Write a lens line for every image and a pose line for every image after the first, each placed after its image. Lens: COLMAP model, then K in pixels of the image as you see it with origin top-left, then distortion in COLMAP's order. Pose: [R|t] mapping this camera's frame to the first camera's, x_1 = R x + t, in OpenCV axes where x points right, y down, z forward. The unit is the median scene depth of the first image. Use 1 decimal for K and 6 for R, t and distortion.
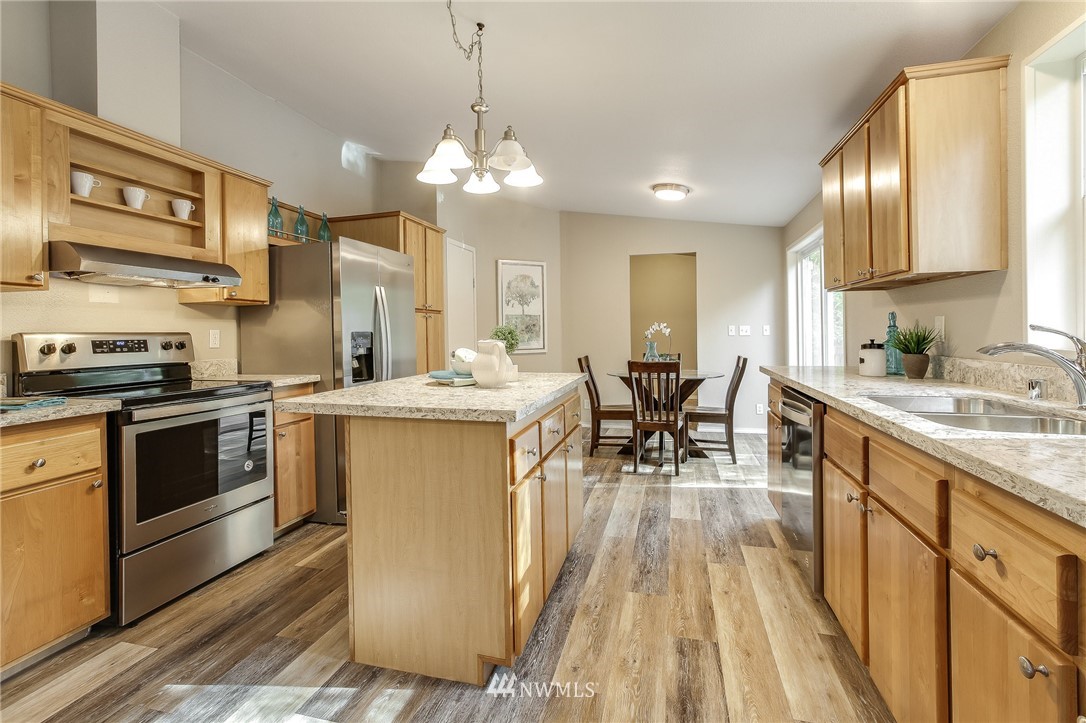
lens RADIAL K [[491.6, 0, 539.7], [0, 491.6, 330.3], [0, 0, 1]] dist [-0.024089, 0.012828]
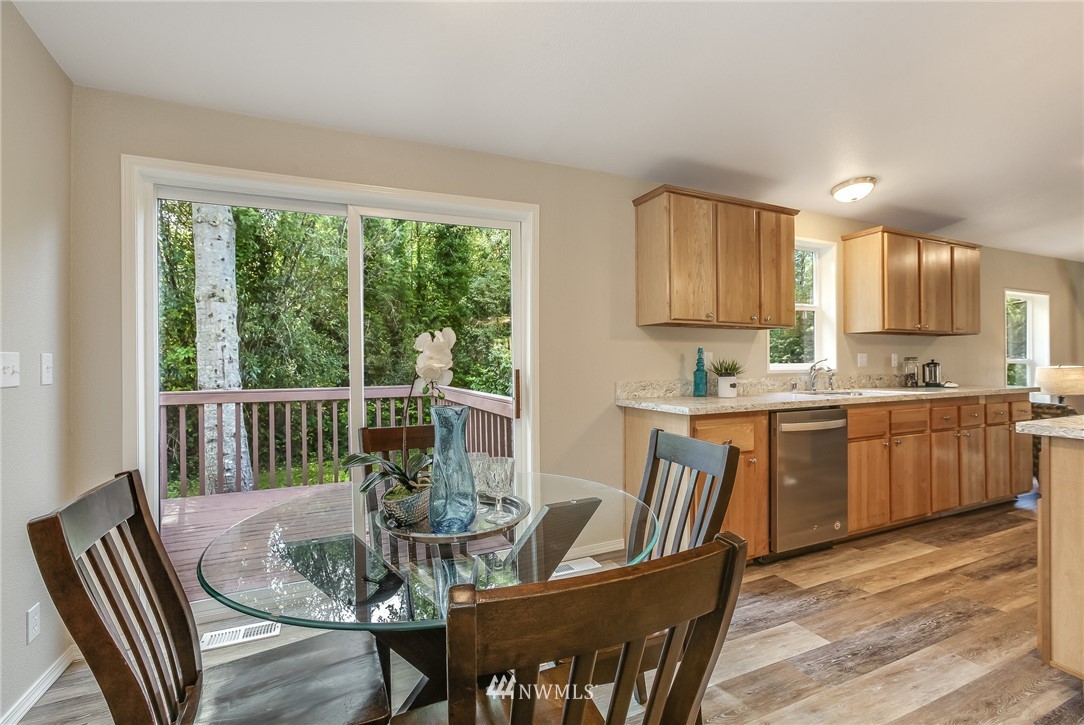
lens RADIAL K [[481.4, 0, 542.0], [0, 481.4, 362.5], [0, 0, 1]] dist [-0.008024, 0.000355]
pose [[-0.632311, 0.013584, 0.774596, 0.009207], [0.013468, 0.999888, -0.006541, 0.002753], [-0.774598, 0.006296, -0.632423, 2.078346]]
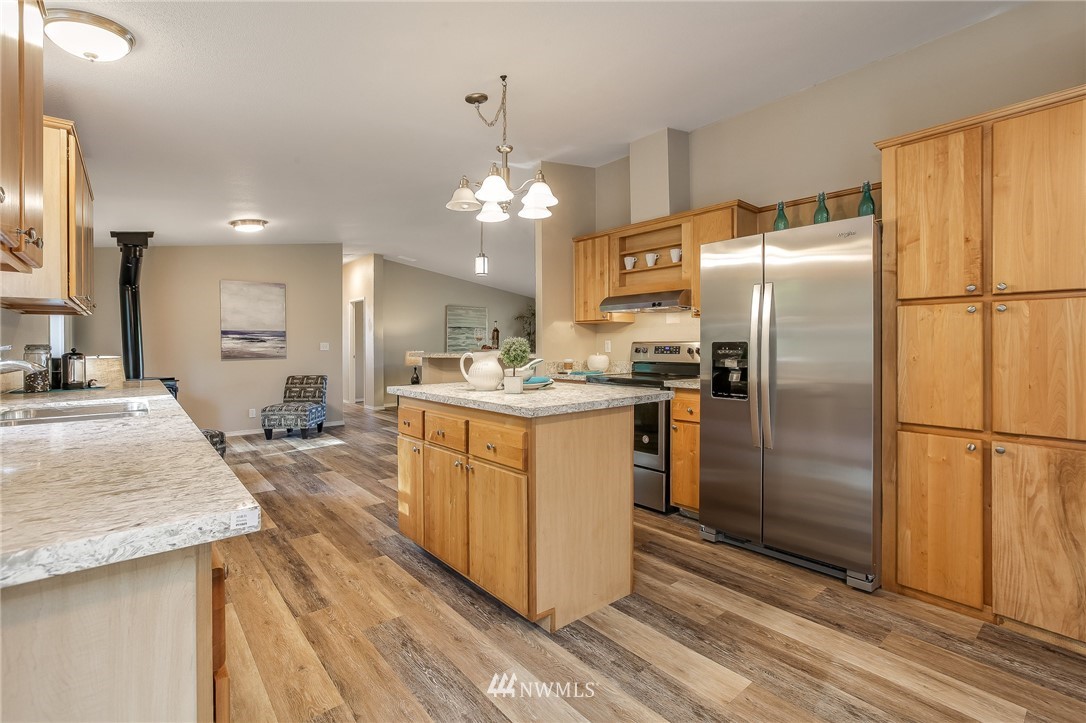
lens RADIAL K [[491.6, 0, 539.7], [0, 491.6, 330.3], [0, 0, 1]] dist [-0.024089, 0.012828]
pose [[-0.572293, -0.010894, -0.819977, 0.712421], [0.012889, 0.999669, -0.022278, -0.001397], [0.819948, -0.023318, -0.571963, 1.553874]]
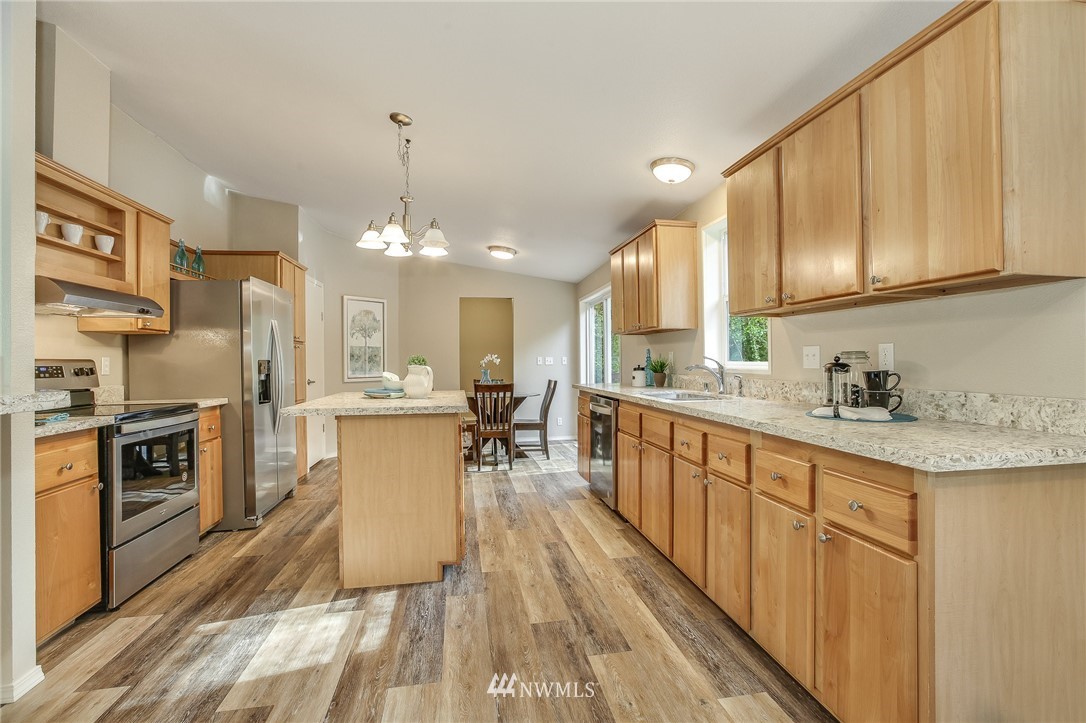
lens RADIAL K [[496.2, 0, 547.0], [0, 496.2, 361.0], [0, 0, 1]] dist [-0.024794, 0.000218]
pose [[0.903526, 0.003245, 0.428520, -0.321042], [-0.002061, 0.999993, -0.003228, 0.009905], [-0.428527, 0.002033, 0.903526, -0.392546]]
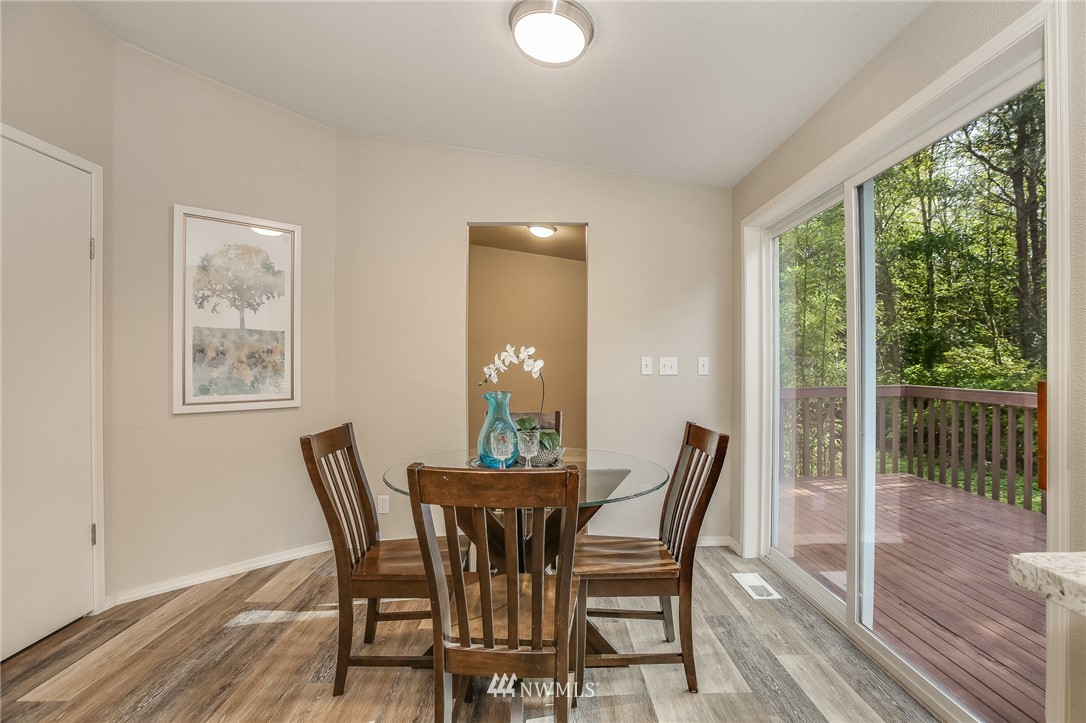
lens RADIAL K [[488.4, 0, 543.0], [0, 488.4, 361.5], [0, 0, 1]] dist [-0.014907, -0.000142]
pose [[0.963195, 0.010630, 0.268592, 0.273061], [-0.009761, 0.999942, -0.004571, -0.001490], [-0.268625, 0.001781, 0.963243, 1.061664]]
